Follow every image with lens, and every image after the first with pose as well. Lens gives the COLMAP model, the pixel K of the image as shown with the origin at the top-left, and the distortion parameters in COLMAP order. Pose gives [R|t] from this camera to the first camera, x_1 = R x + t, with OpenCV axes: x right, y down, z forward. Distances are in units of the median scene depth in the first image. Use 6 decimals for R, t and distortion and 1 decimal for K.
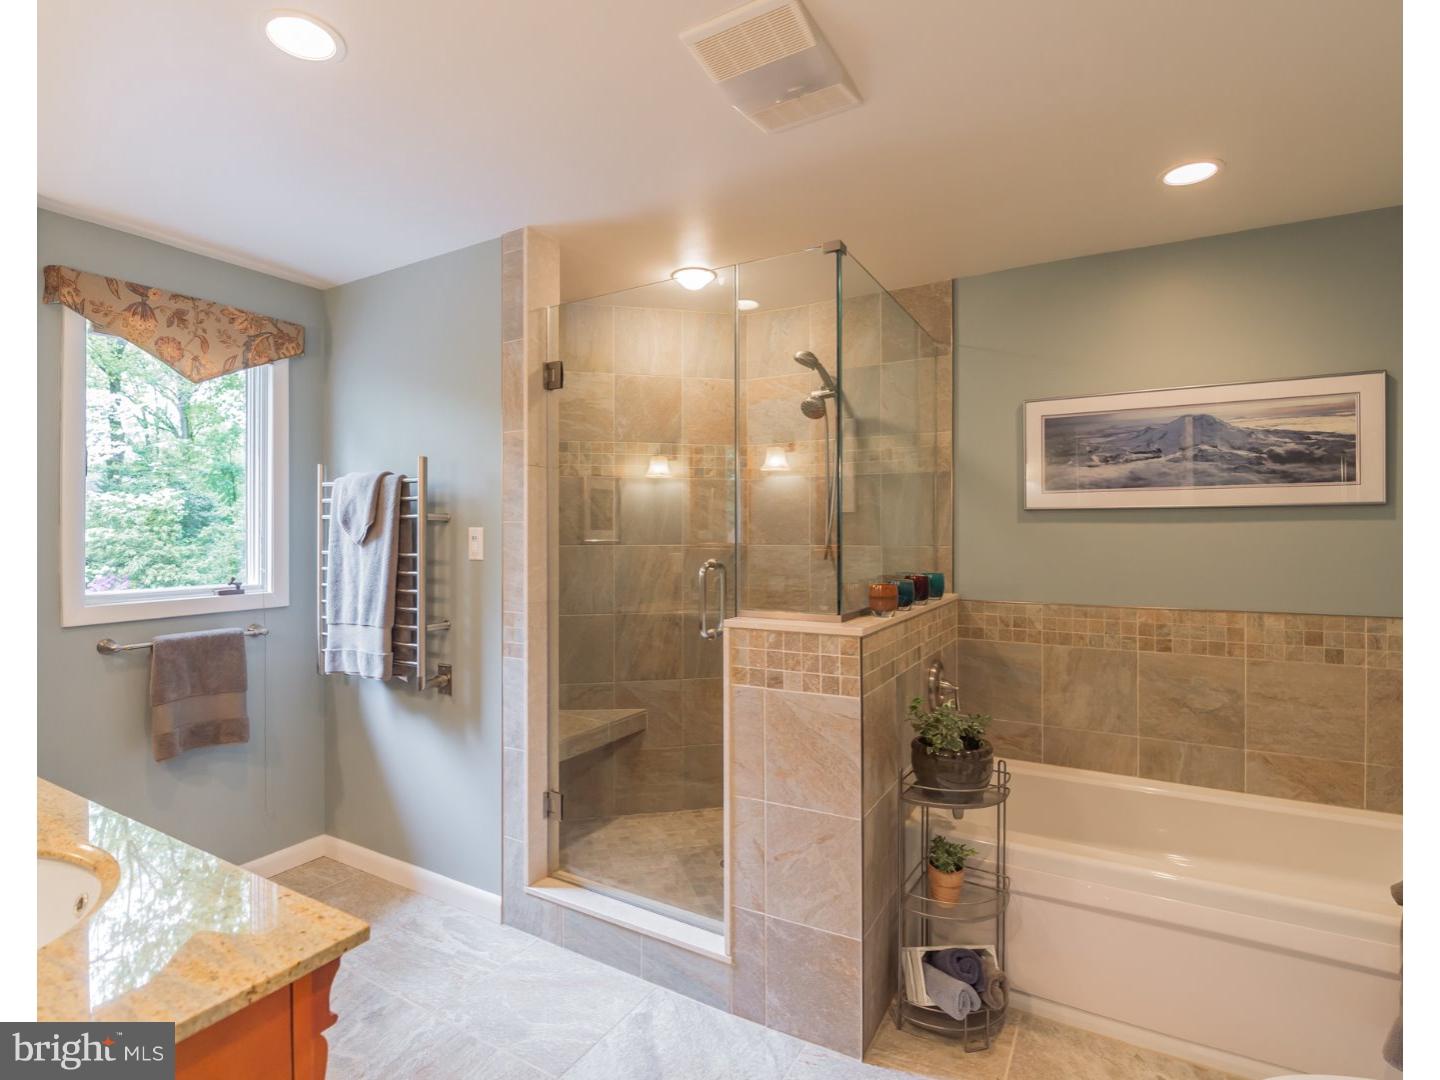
lens RADIAL K [[711.8, 0, 704.7], [0, 711.8, 535.0], [0, 0, 1]] dist [-0.004872, -0.000773]
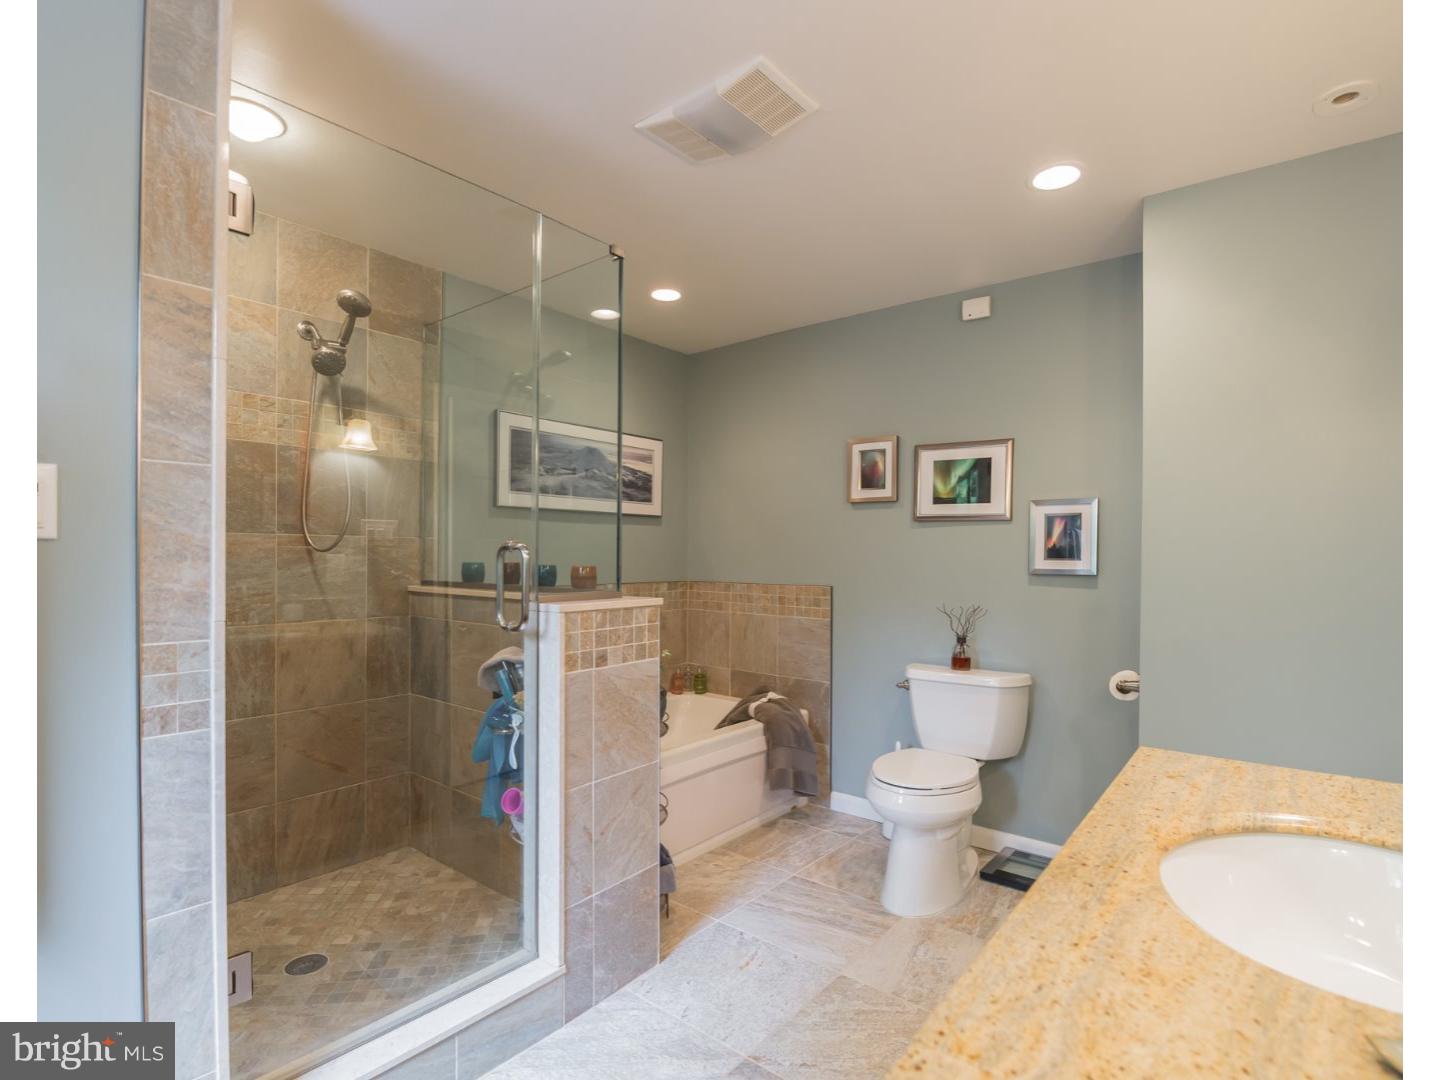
lens RADIAL K [[715.6, 0, 718.4], [0, 715.6, 560.3], [0, 0, 1]] dist [-0.002728, -0.000622]
pose [[0.161496, -0.007834, 0.986842, -0.853133], [-0.007296, 0.999932, 0.009132, 0.051979], [-0.986846, -0.008675, 0.161428, 0.652728]]
